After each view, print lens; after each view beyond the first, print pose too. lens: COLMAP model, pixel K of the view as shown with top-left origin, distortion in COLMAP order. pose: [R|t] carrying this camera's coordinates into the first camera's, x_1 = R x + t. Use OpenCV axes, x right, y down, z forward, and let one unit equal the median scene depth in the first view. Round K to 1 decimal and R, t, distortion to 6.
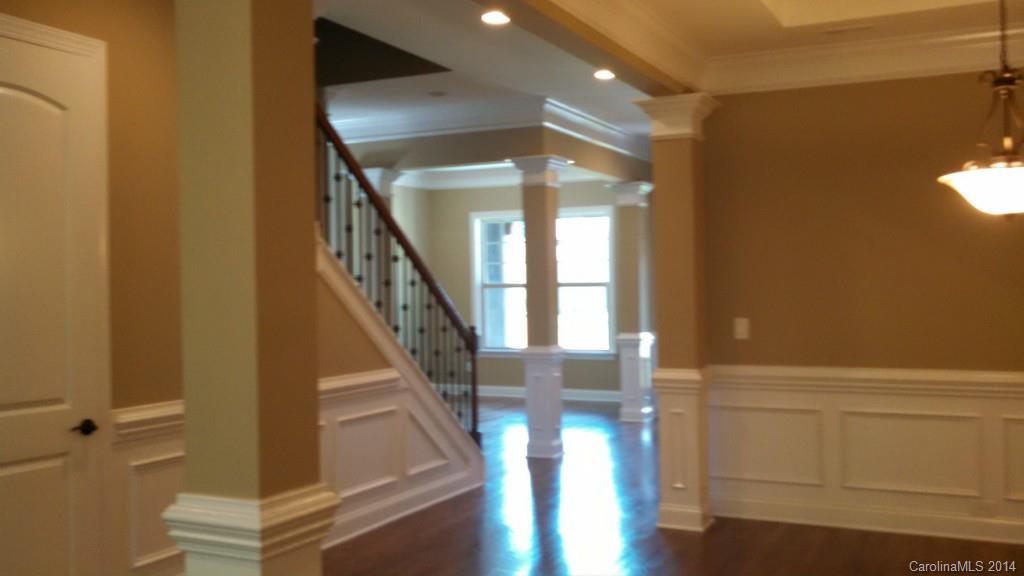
lens RADIAL K [[1009.7, 0, 512.0], [0, 1009.7, 288.0], [0, 0, 1]] dist [0.040182, -0.008957]
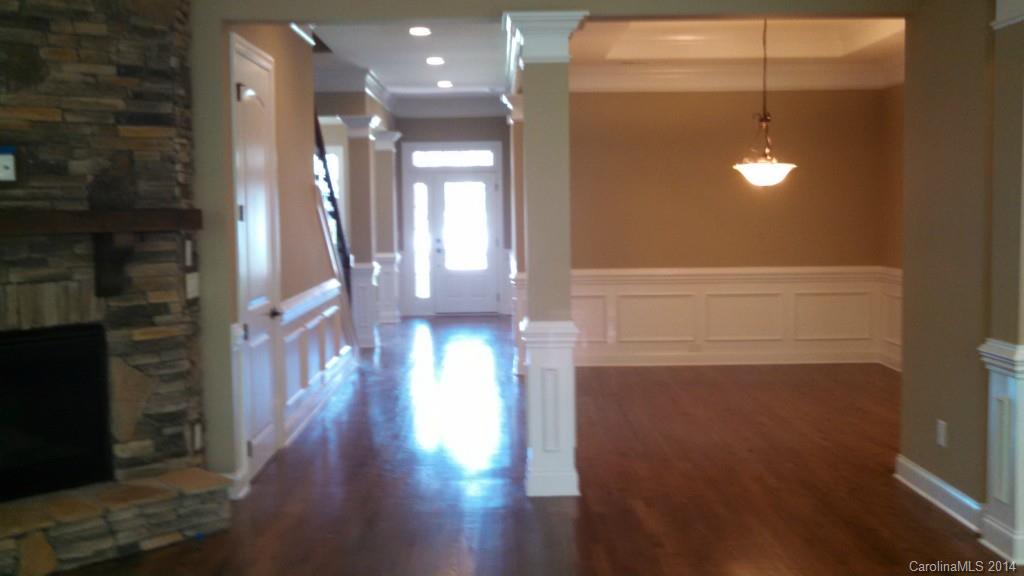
lens RADIAL K [[1009.7, 0, 512.0], [0, 1009.7, 288.0], [0, 0, 1]] dist [0.040182, -0.008957]
pose [[0.895427, -0.029969, 0.444198, -0.775940], [-0.004653, 0.997047, 0.076648, -0.020285], [-0.445184, -0.070699, 0.892644, -0.527782]]
